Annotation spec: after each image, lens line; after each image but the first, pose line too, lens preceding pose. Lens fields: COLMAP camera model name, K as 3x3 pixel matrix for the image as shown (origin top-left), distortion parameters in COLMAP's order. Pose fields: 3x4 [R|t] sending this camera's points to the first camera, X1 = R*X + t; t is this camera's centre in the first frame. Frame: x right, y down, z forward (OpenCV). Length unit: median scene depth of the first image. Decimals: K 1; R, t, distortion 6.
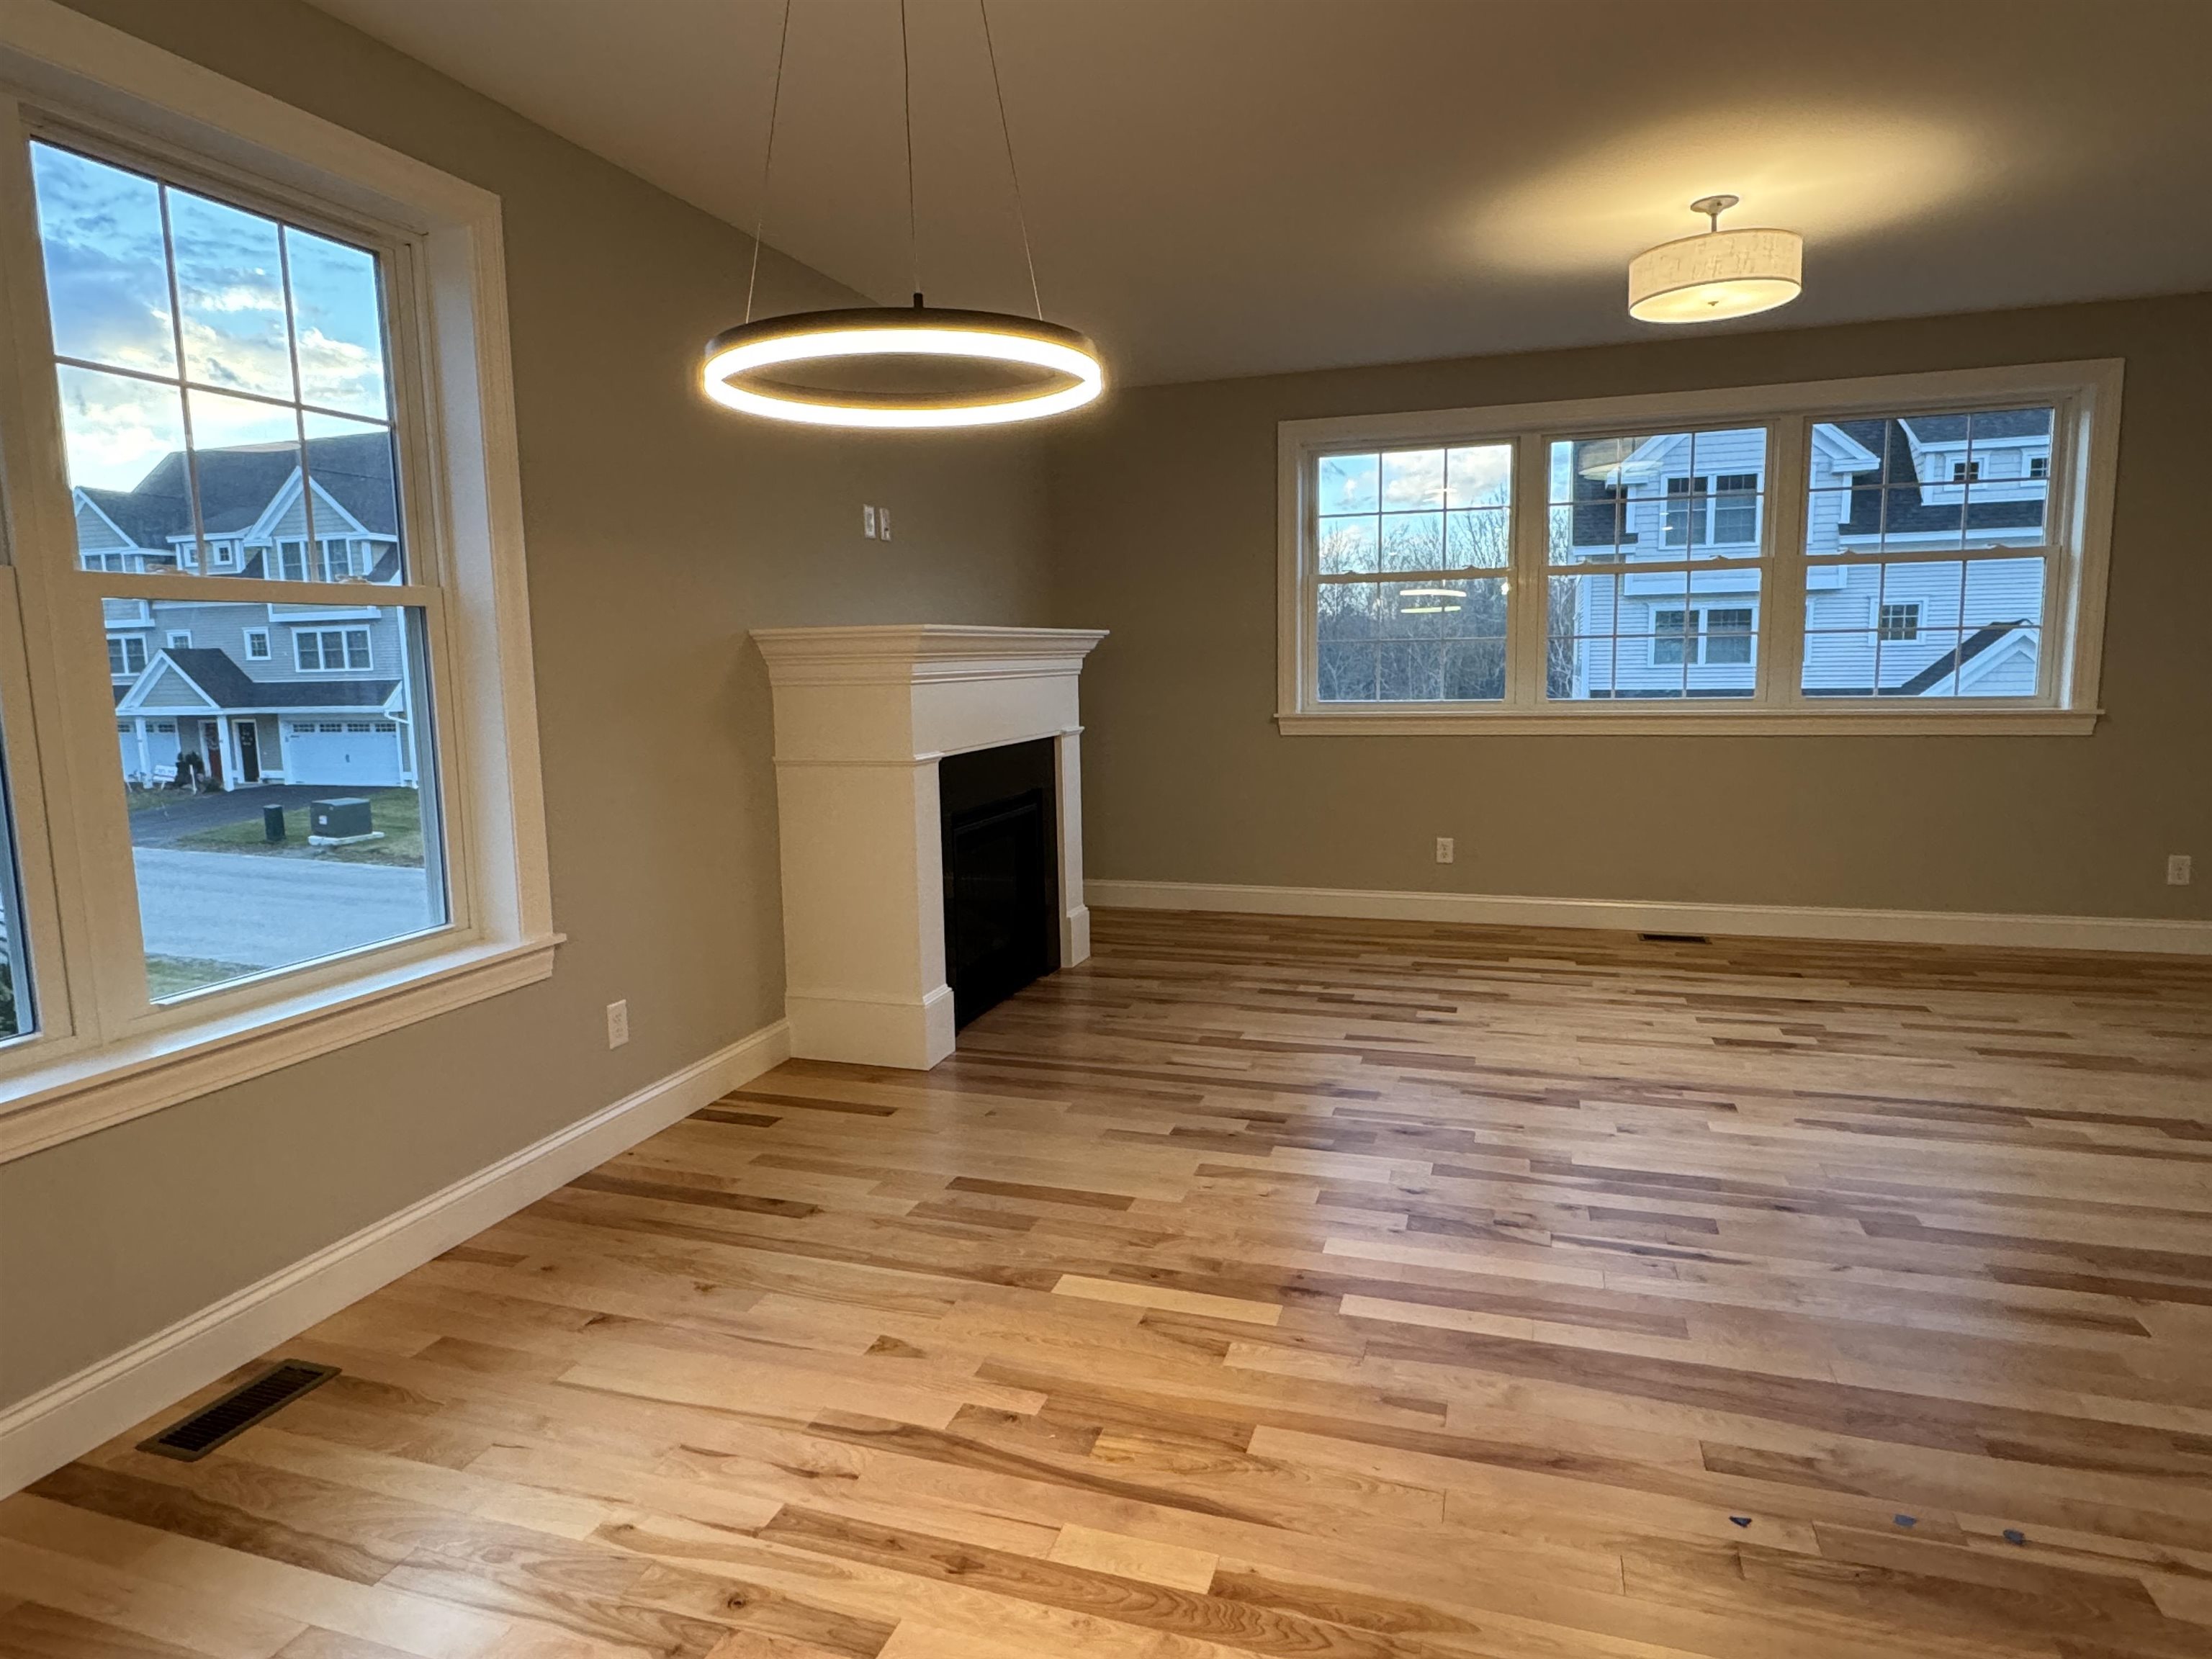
lens RADIAL K [[1291.5, 0, 1102.4], [0, 1291.5, 824.5], [0, 0, 1]] dist [0.000583, -0.000485]
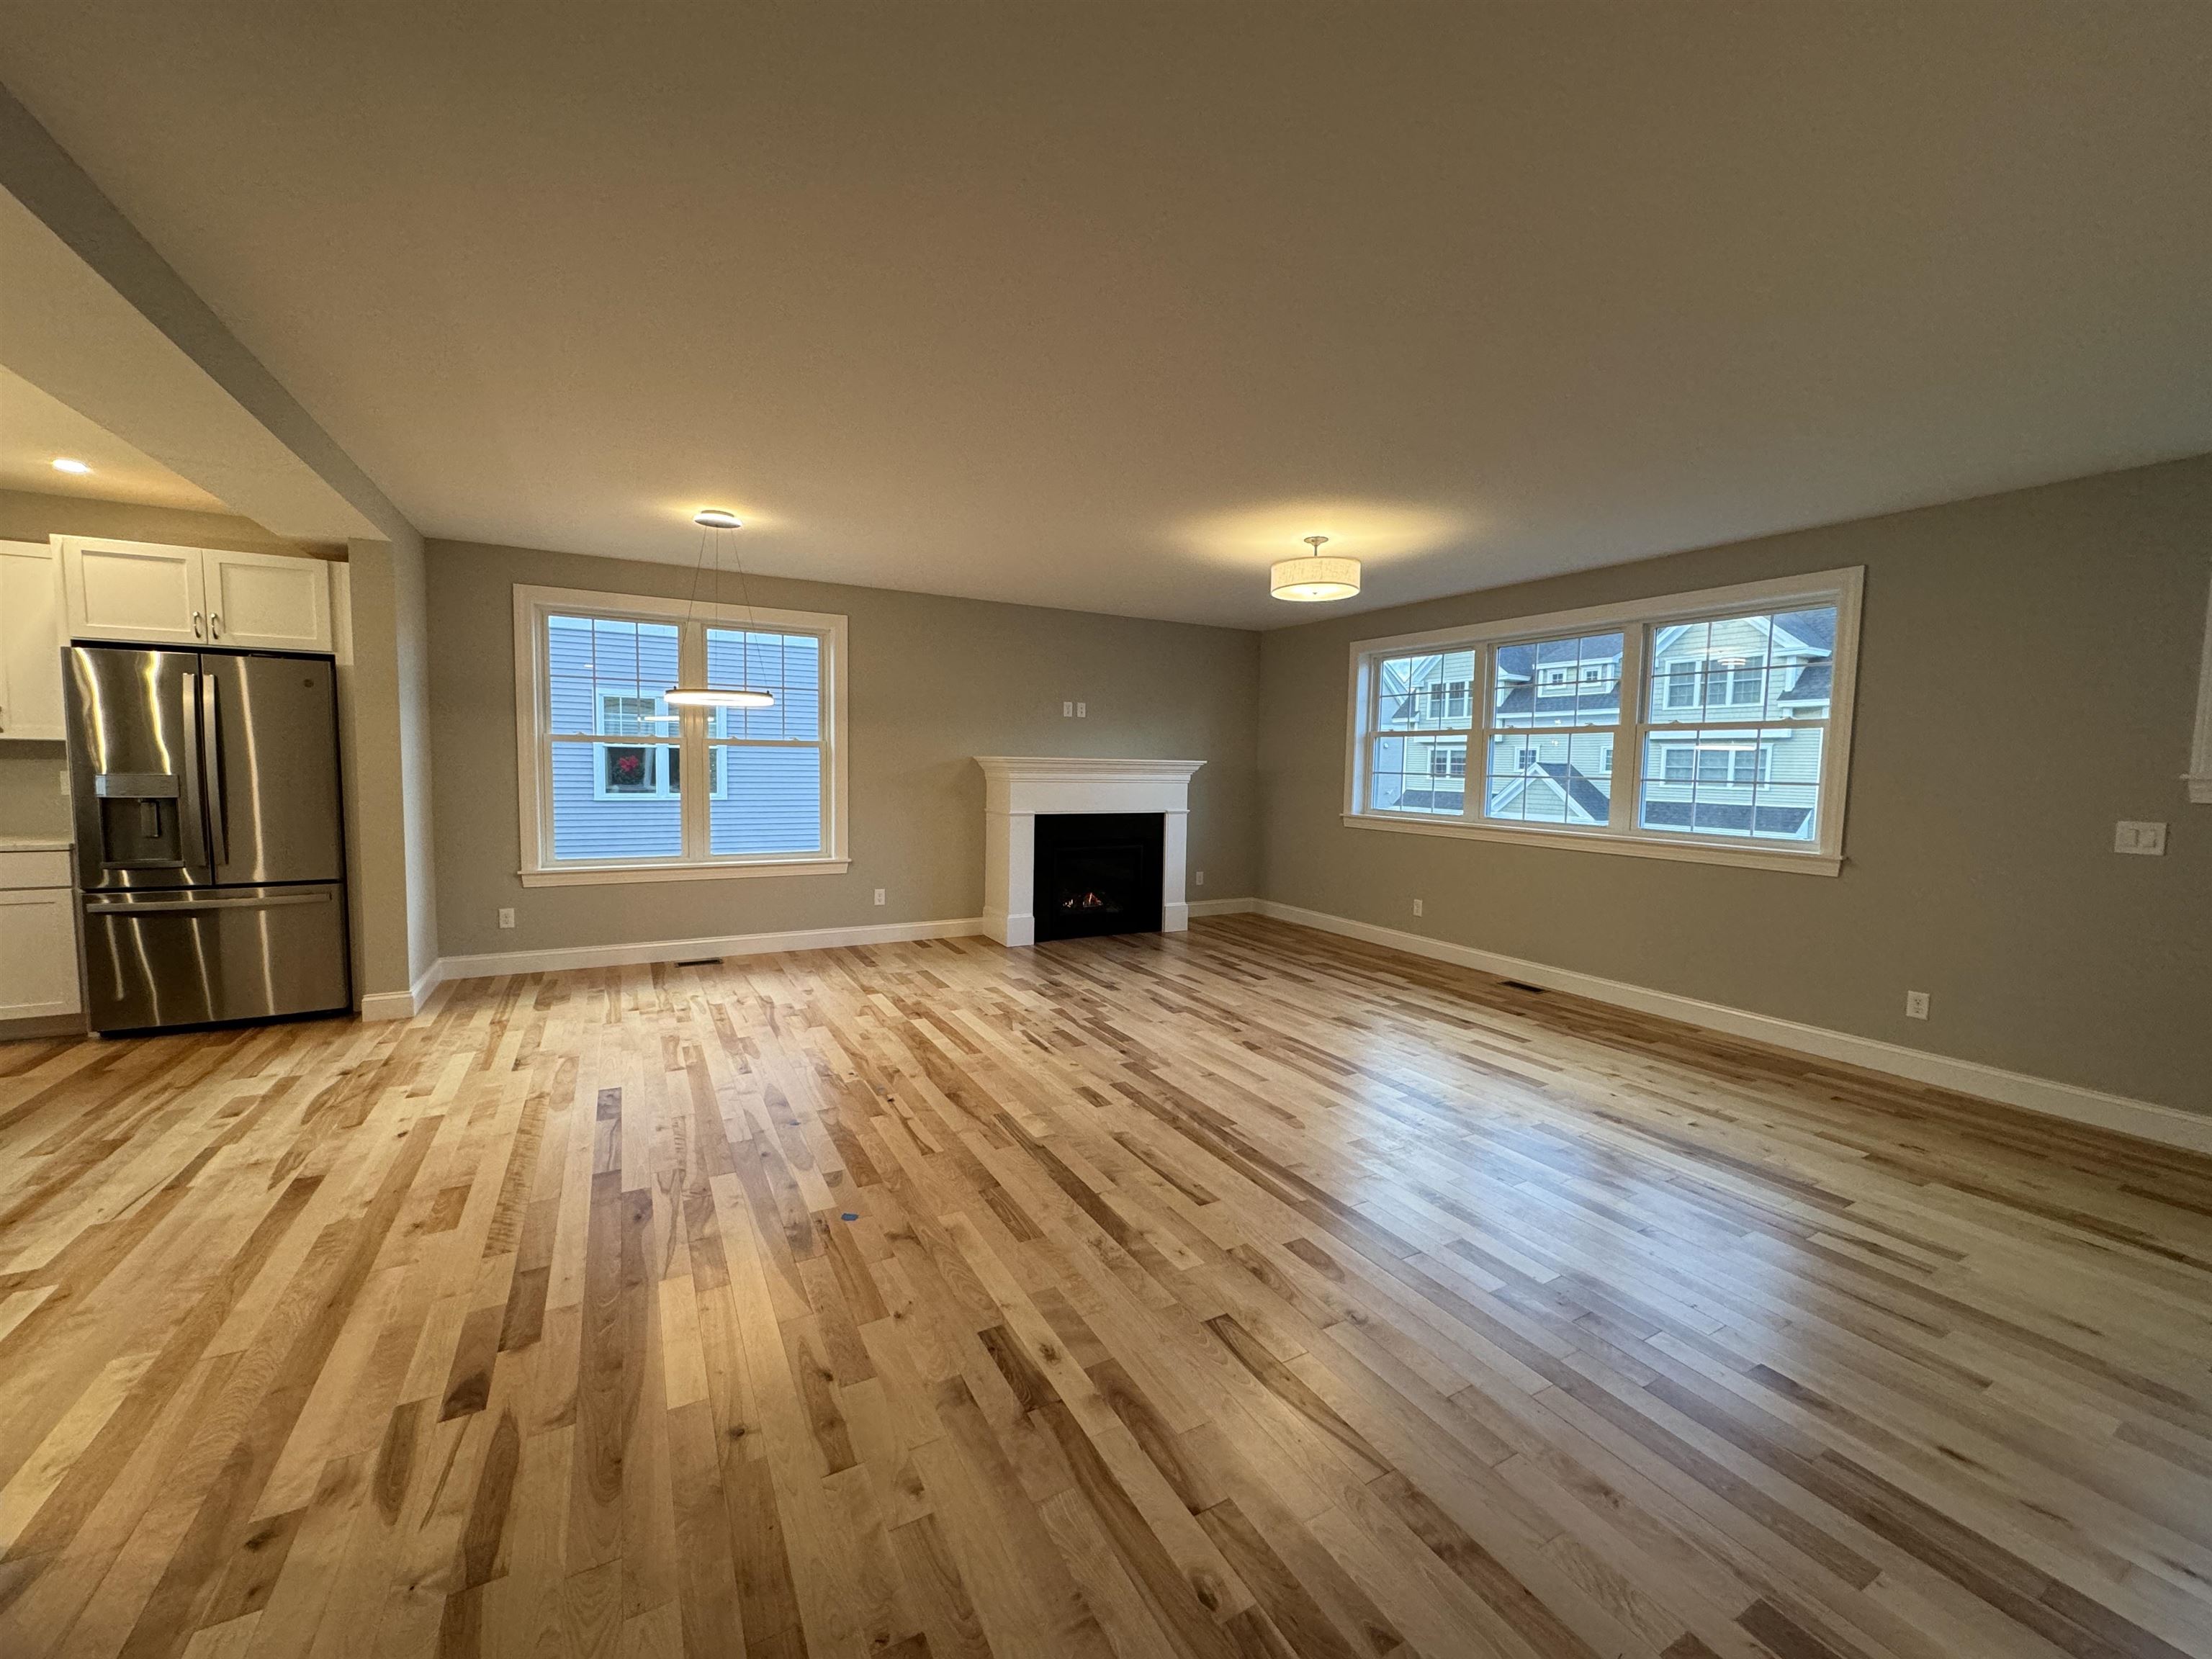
lens RADIAL K [[882.0, 0, 1117.0], [0, 882.0, 826.1], [0, 0, 1]] dist [-0.000373, -0.000156]
pose [[0.736943, 0.083984, -0.670717, 1.005446], [-0.123288, 0.992308, -0.011209, -0.030342], [0.664616, 0.090951, 0.741629, -0.059599]]
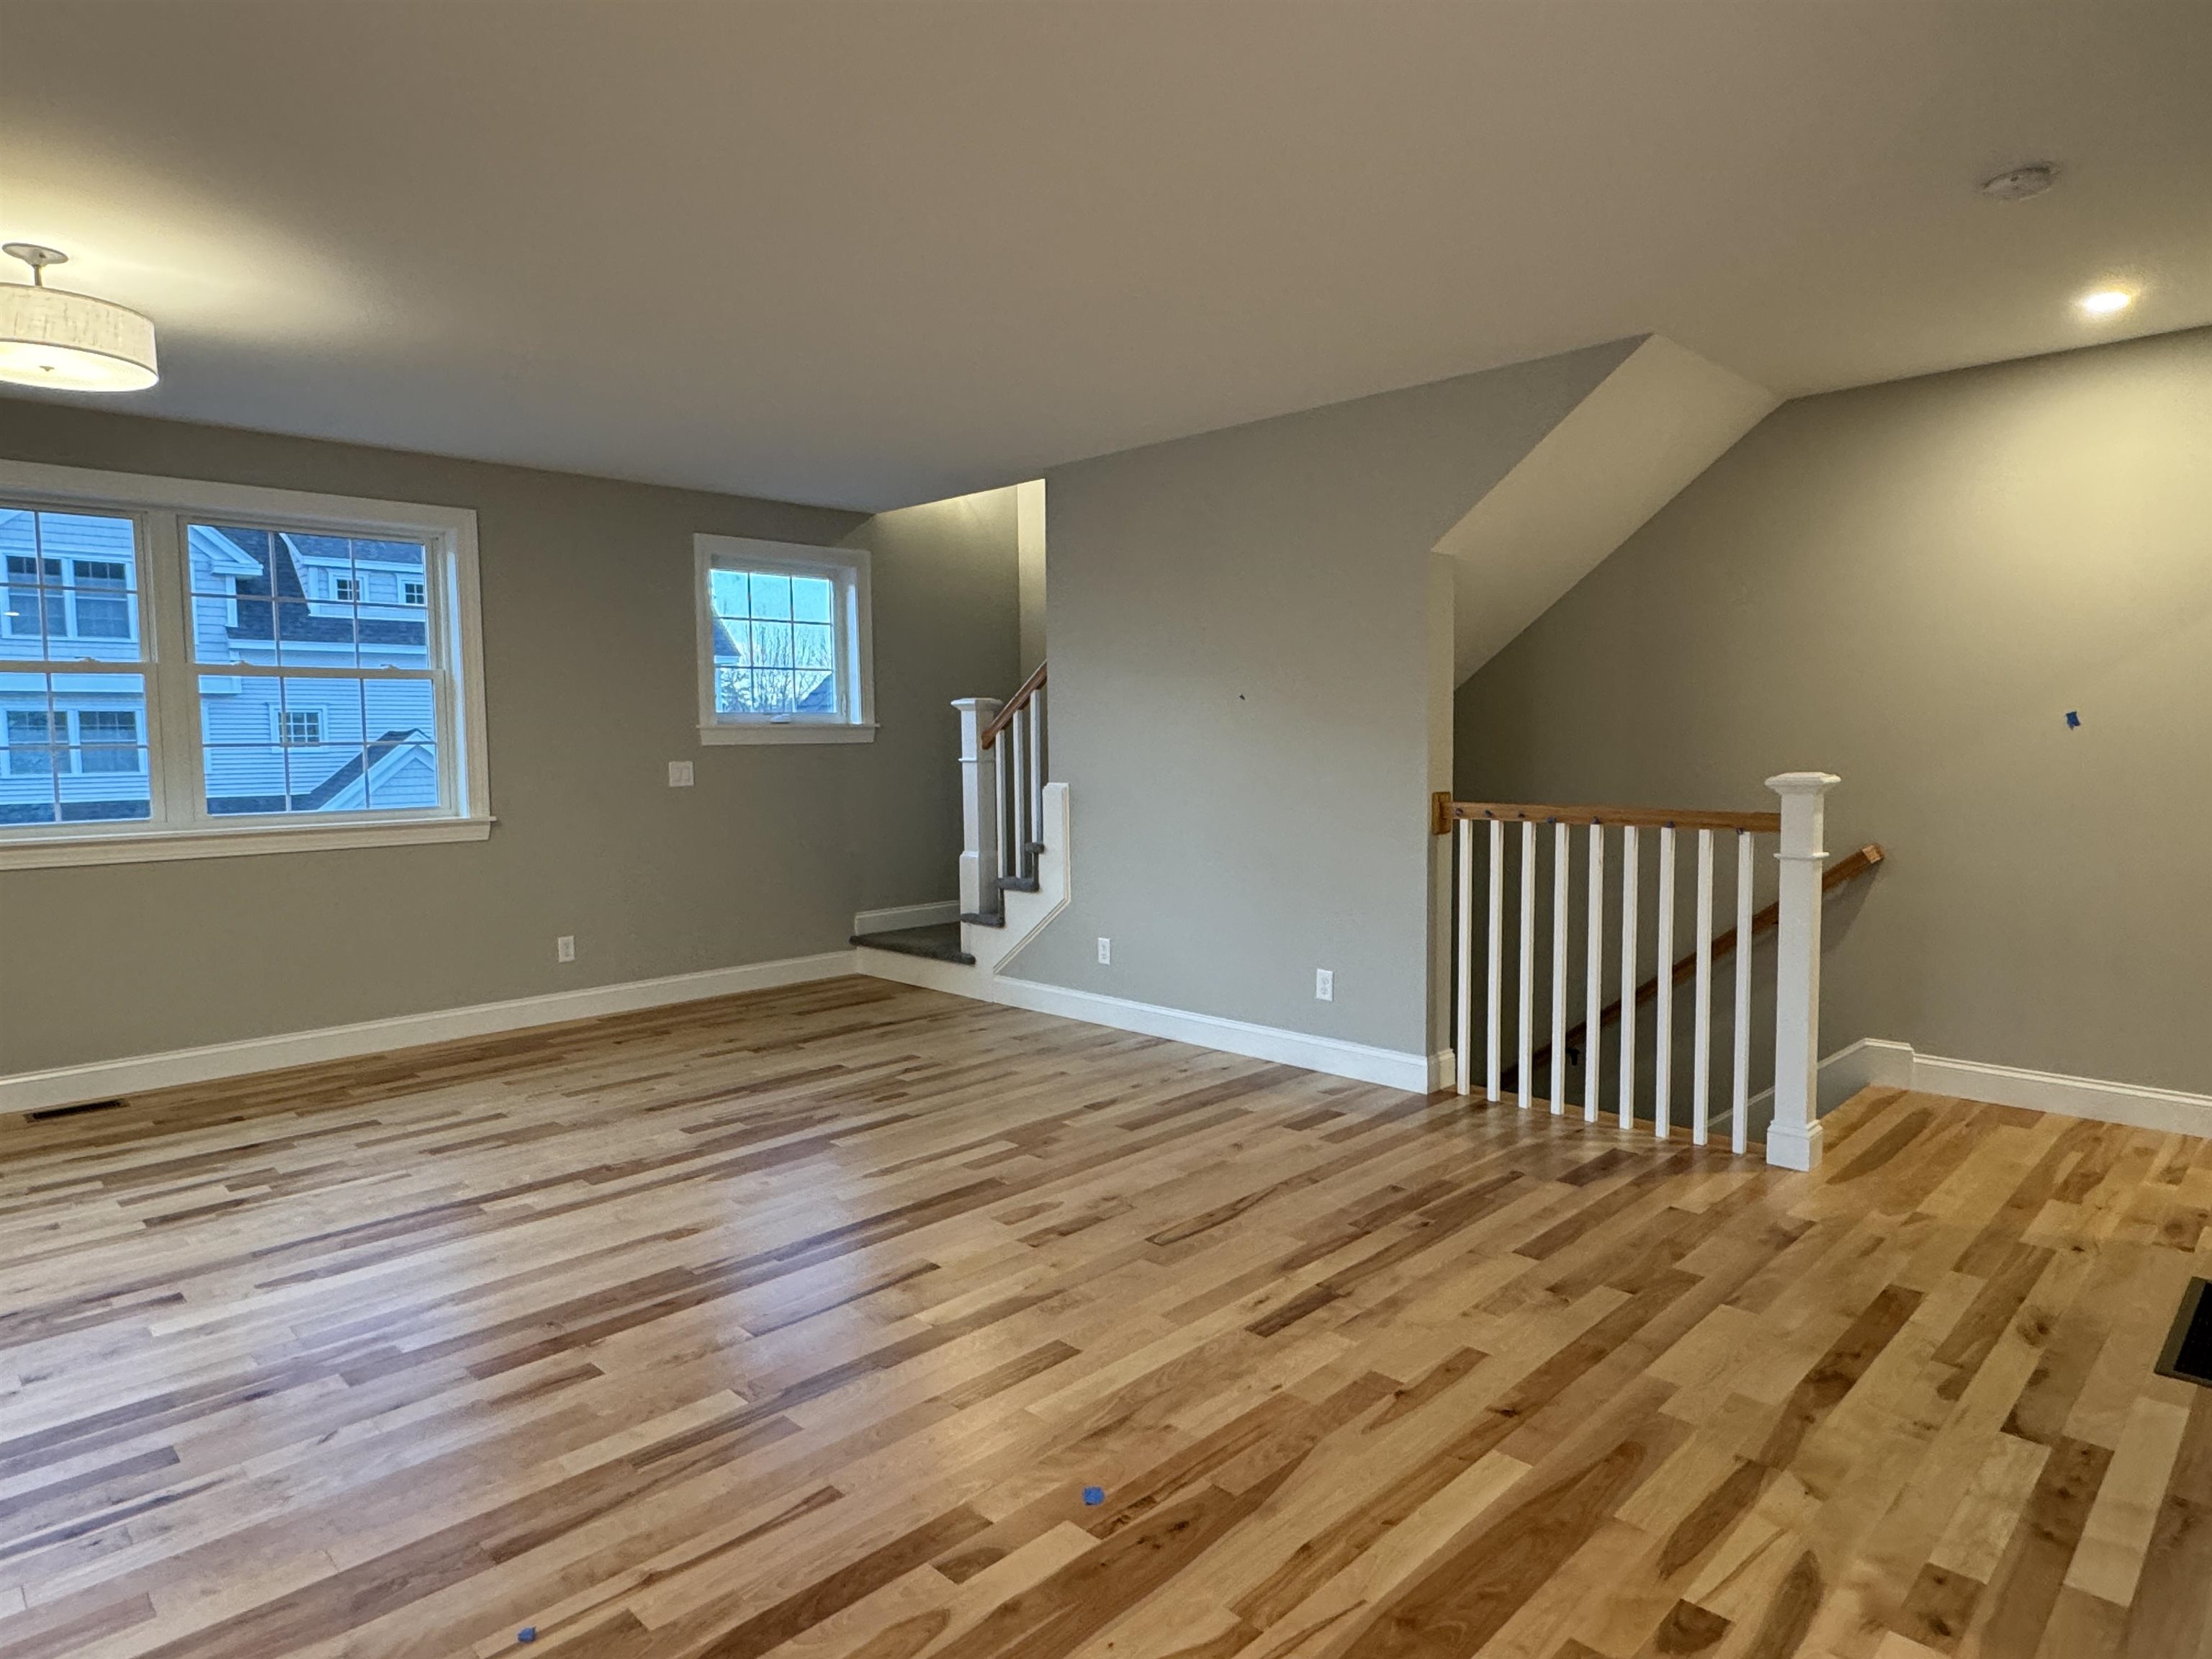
lens RADIAL K [[1291.5, 0, 1102.4], [0, 1291.5, 824.5], [0, 0, 1]] dist [0.000583, -0.000485]
pose [[0.451536, -0.047202, 0.891003, 0.010482], [0.118605, 0.992913, -0.007505, -0.013143], [-0.884335, 0.109066, 0.453935, 0.023525]]
